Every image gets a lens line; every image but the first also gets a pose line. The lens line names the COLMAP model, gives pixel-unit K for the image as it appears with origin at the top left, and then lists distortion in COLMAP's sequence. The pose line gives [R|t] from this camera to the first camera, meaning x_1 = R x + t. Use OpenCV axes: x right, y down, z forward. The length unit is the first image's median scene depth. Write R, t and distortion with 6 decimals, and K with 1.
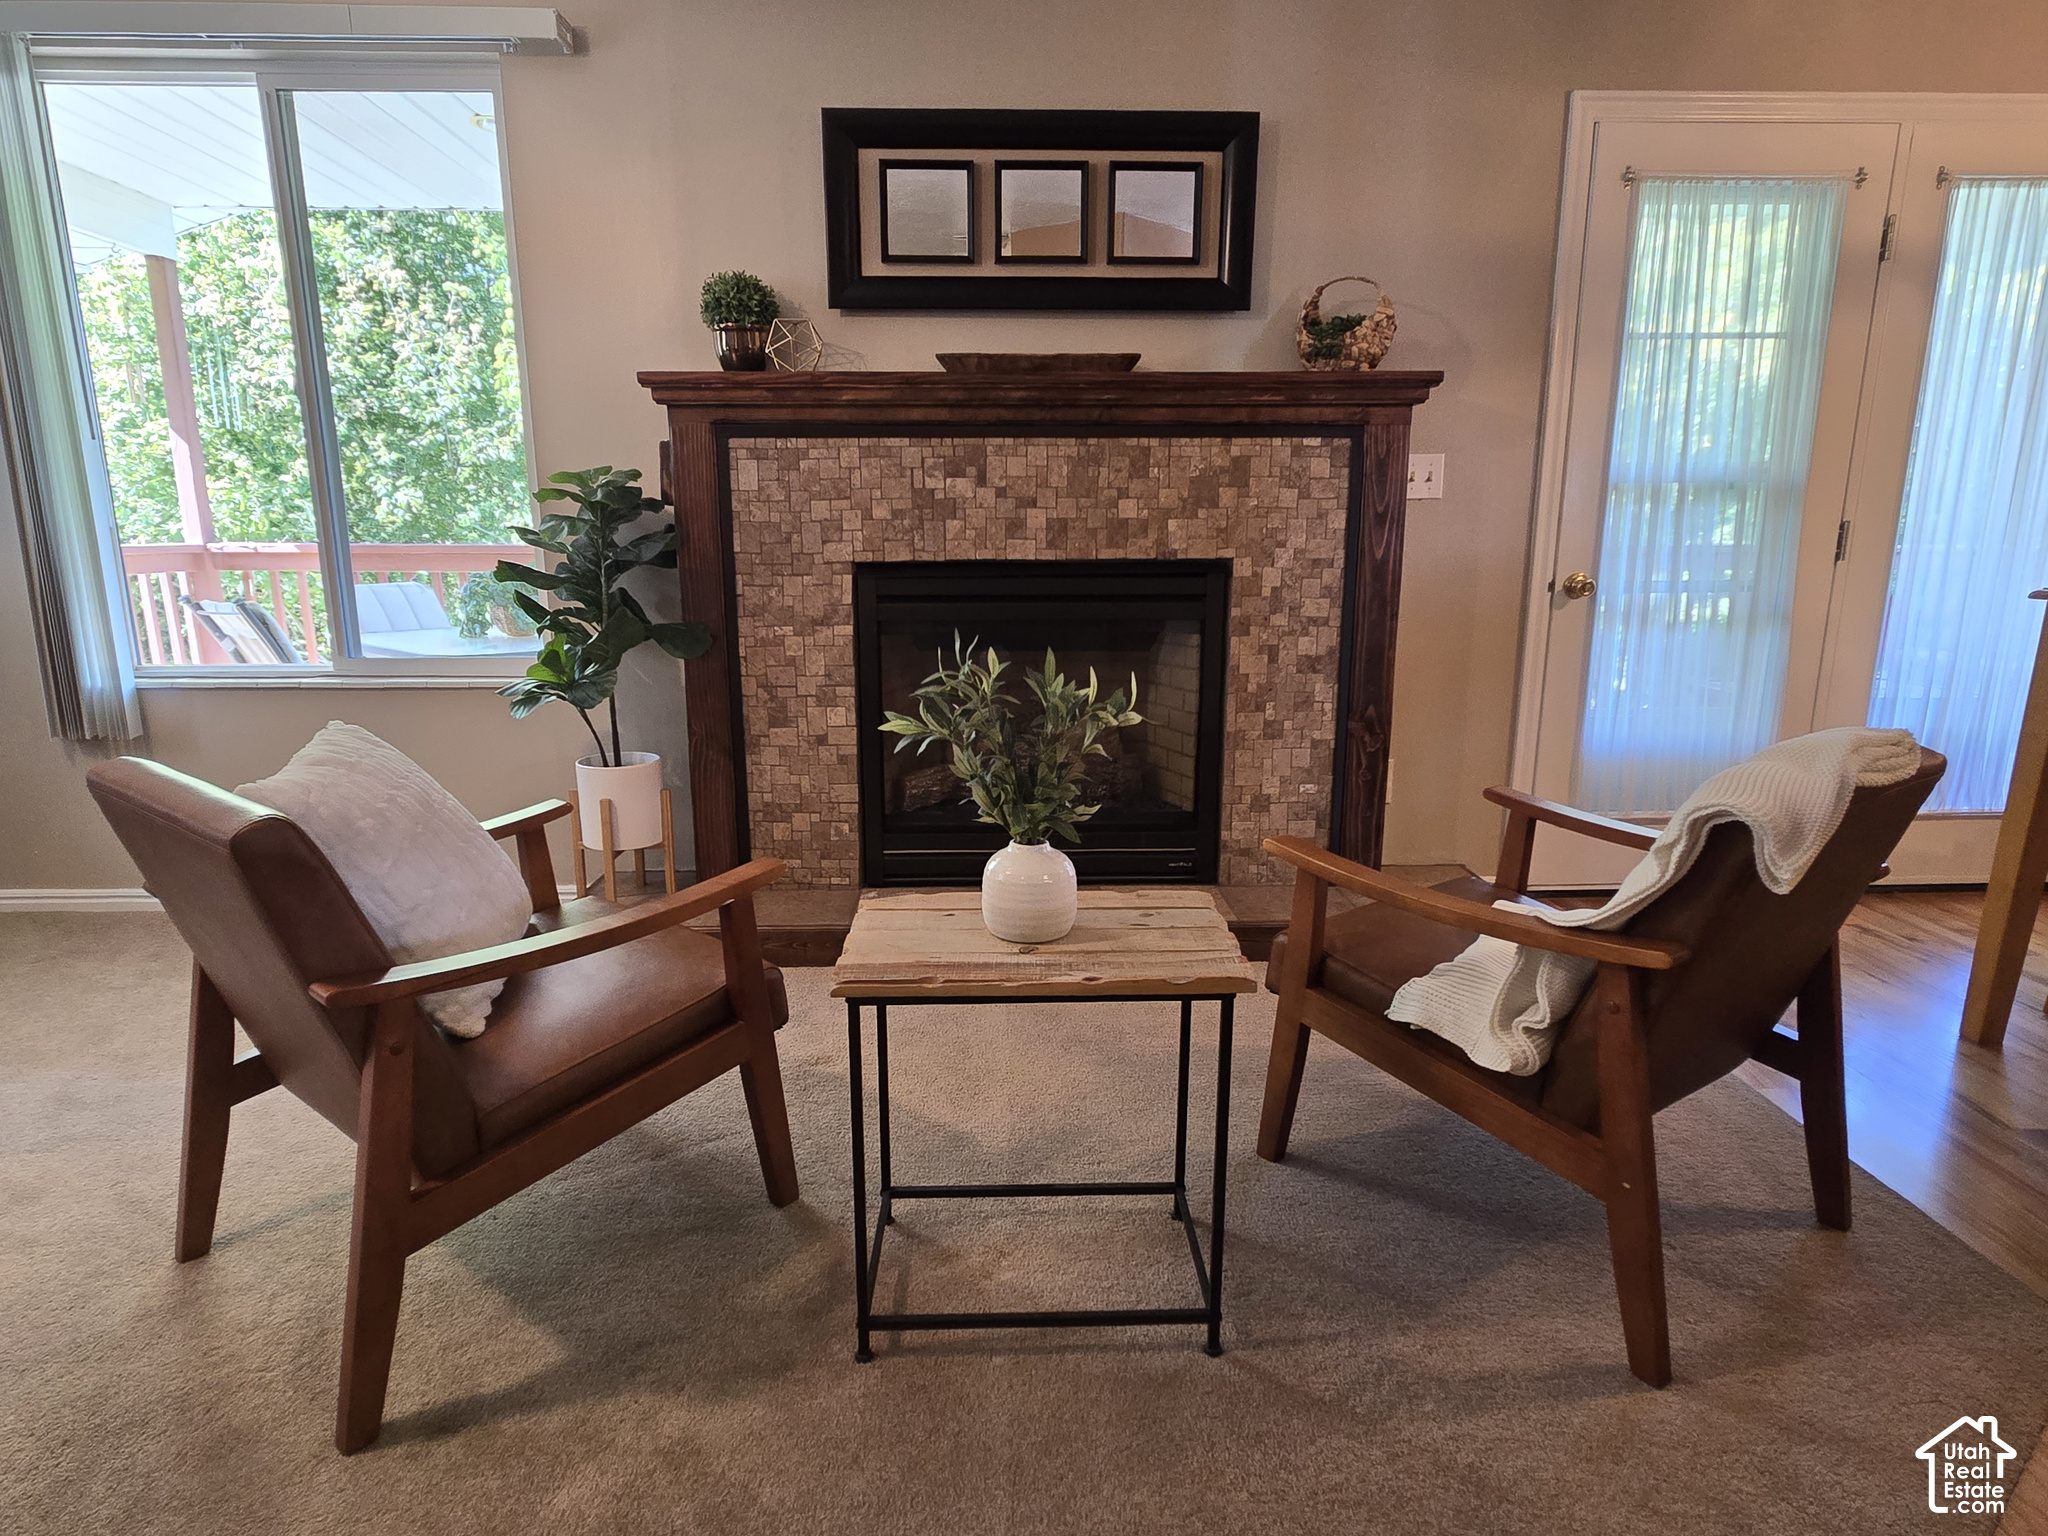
lens RADIAL K [[1152.7, 0, 1017.7], [0, 1152.7, 780.1], [0, 0, 1]] dist [0.000828, 0.002294]
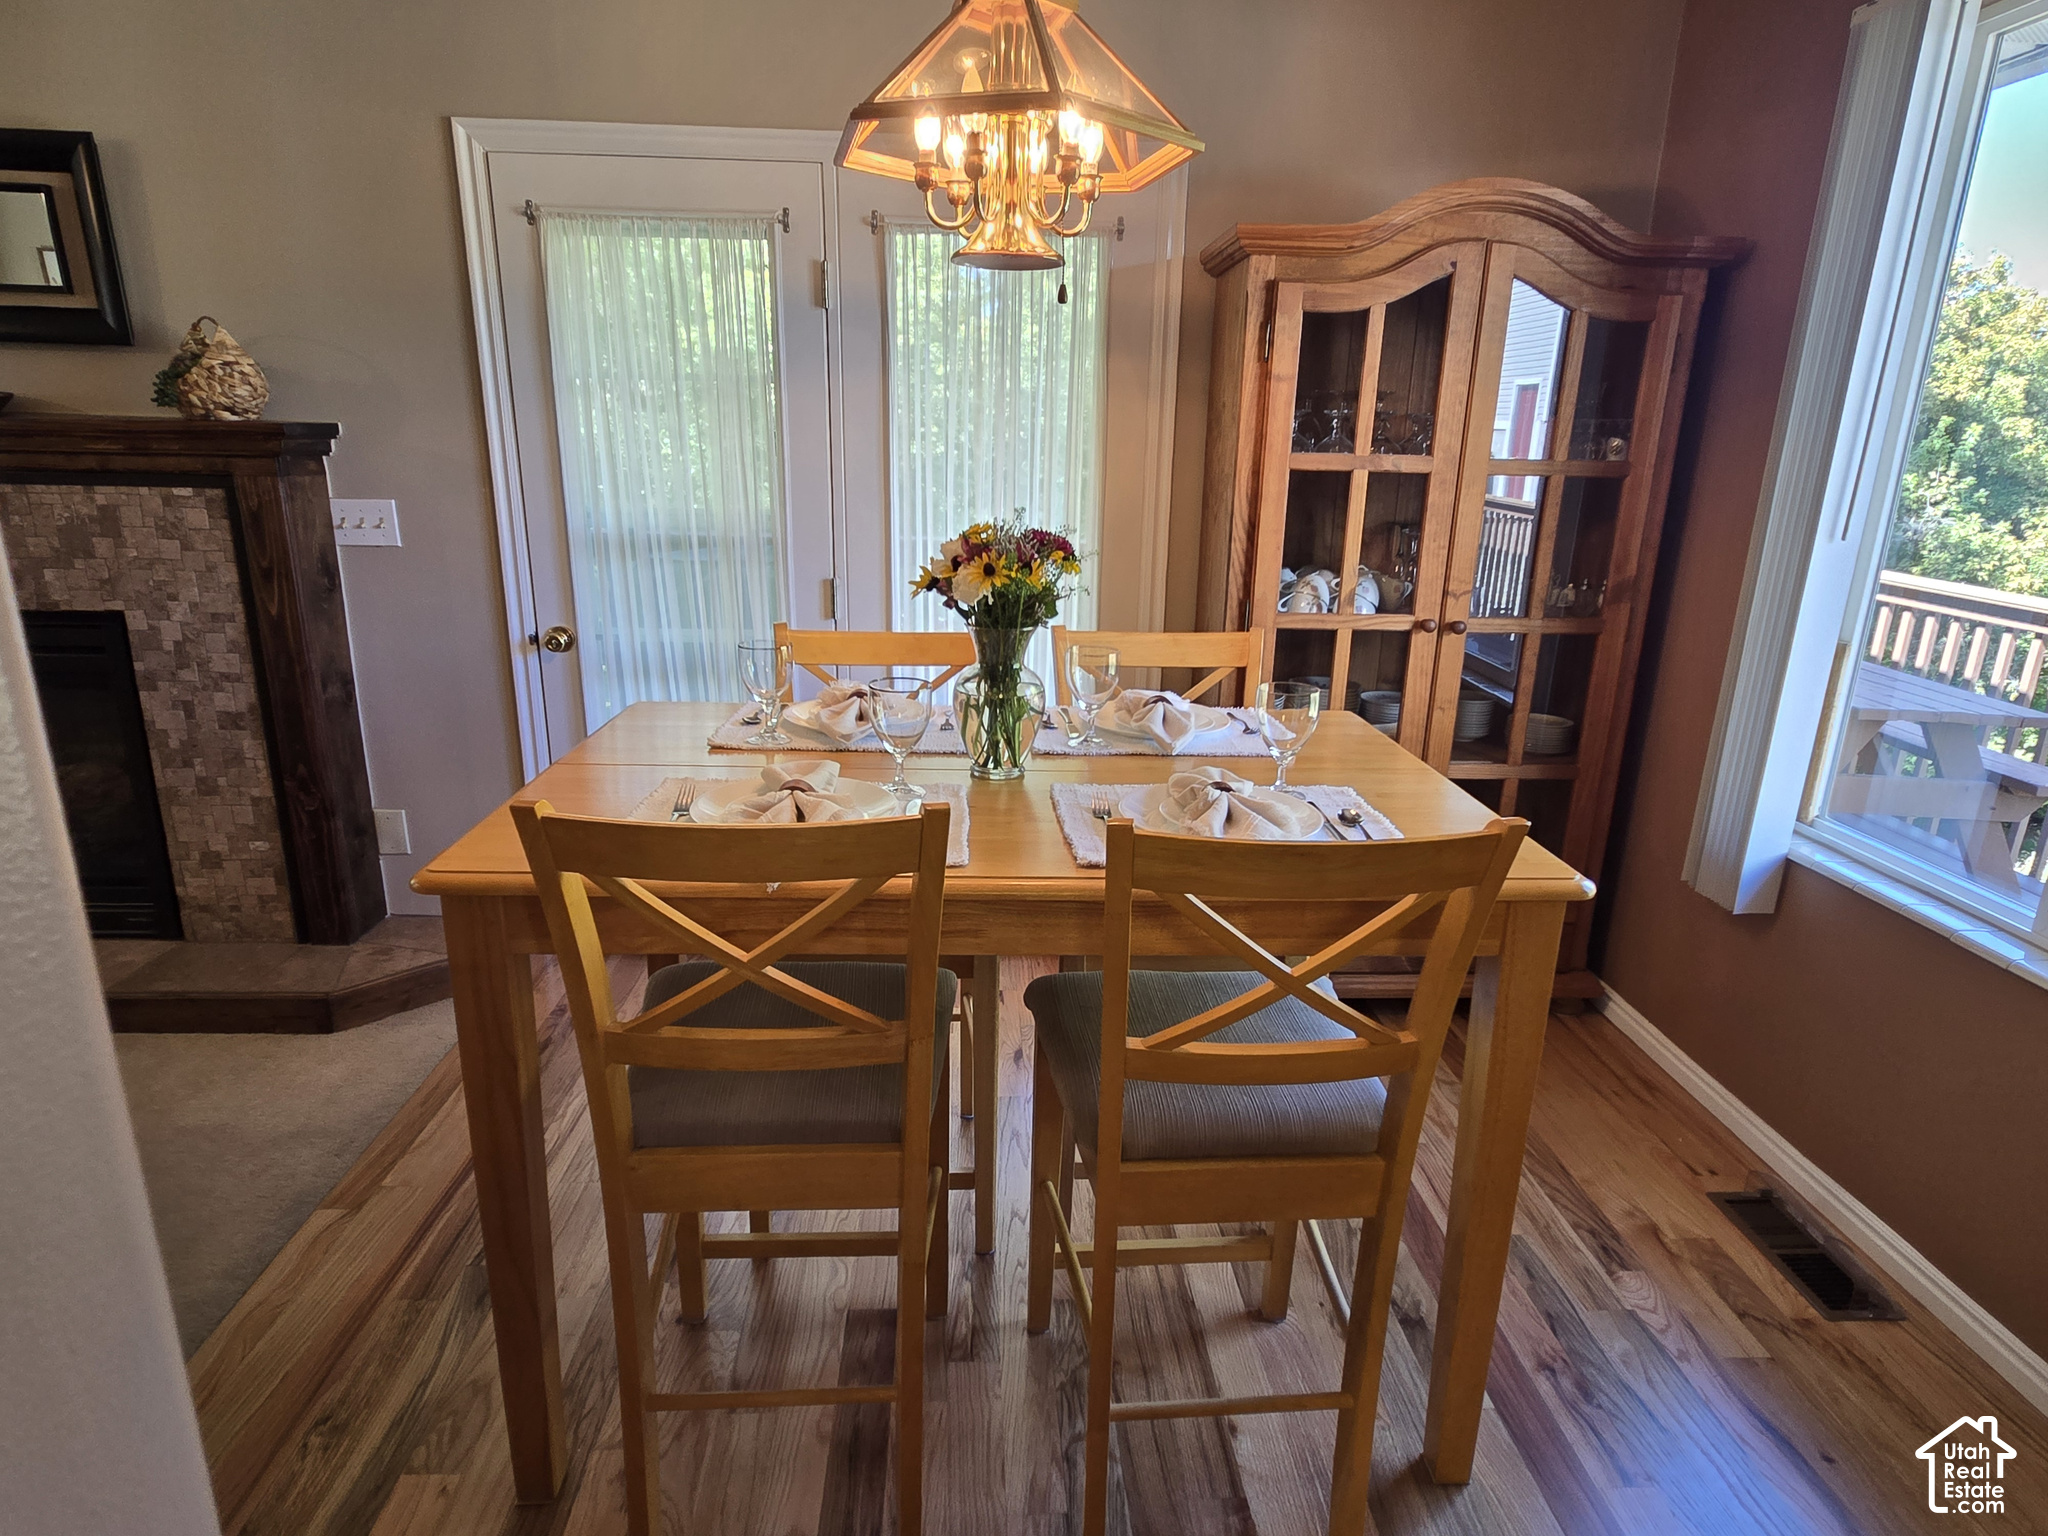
lens RADIAL K [[1152.7, 0, 1017.7], [0, 1152.7, 780.1], [0, 0, 1]] dist [0.000828, 0.002294]
pose [[0.999646, 0.017751, 0.019822, 0.916908], [-0.019028, 0.997626, 0.066190, -0.130849], [-0.018600, -0.066543, 0.997610, 0.023304]]
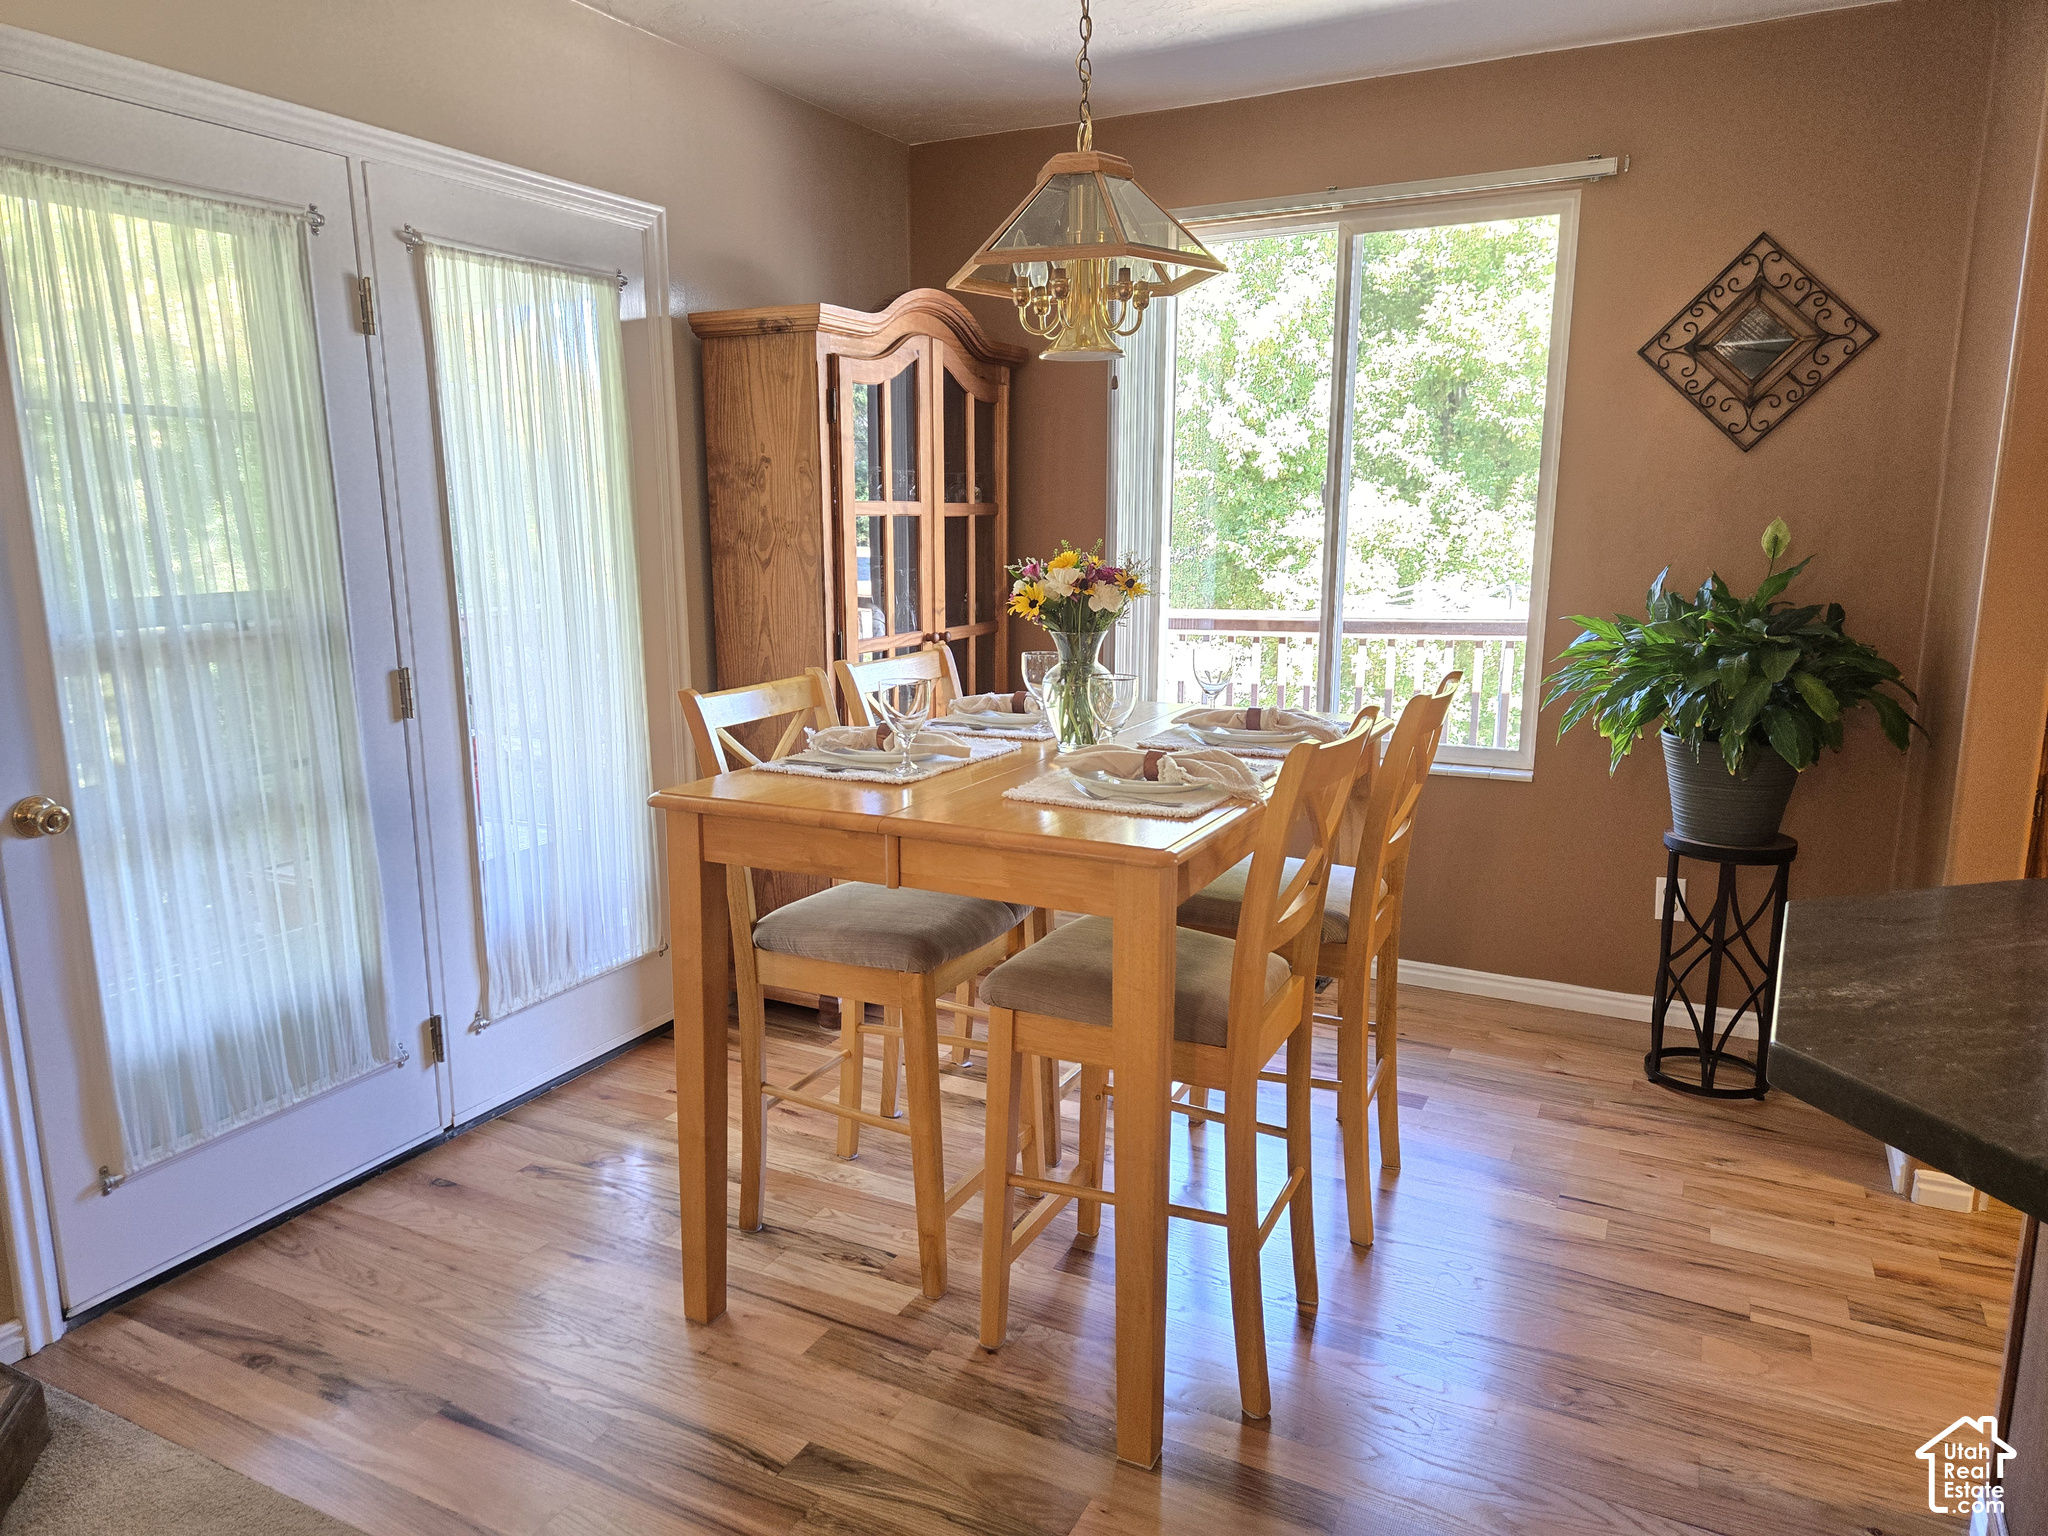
lens RADIAL K [[1372.0, 0, 1016.6], [0, 1372.0, 768.8], [0, 0, 1]] dist [0.055269, -0.001281]
pose [[0.494259, -0.166465, 0.853228, 0.126000], [0.192543, 0.978080, 0.079287, -0.164890], [-0.847724, 0.125095, 0.515476, 0.200116]]
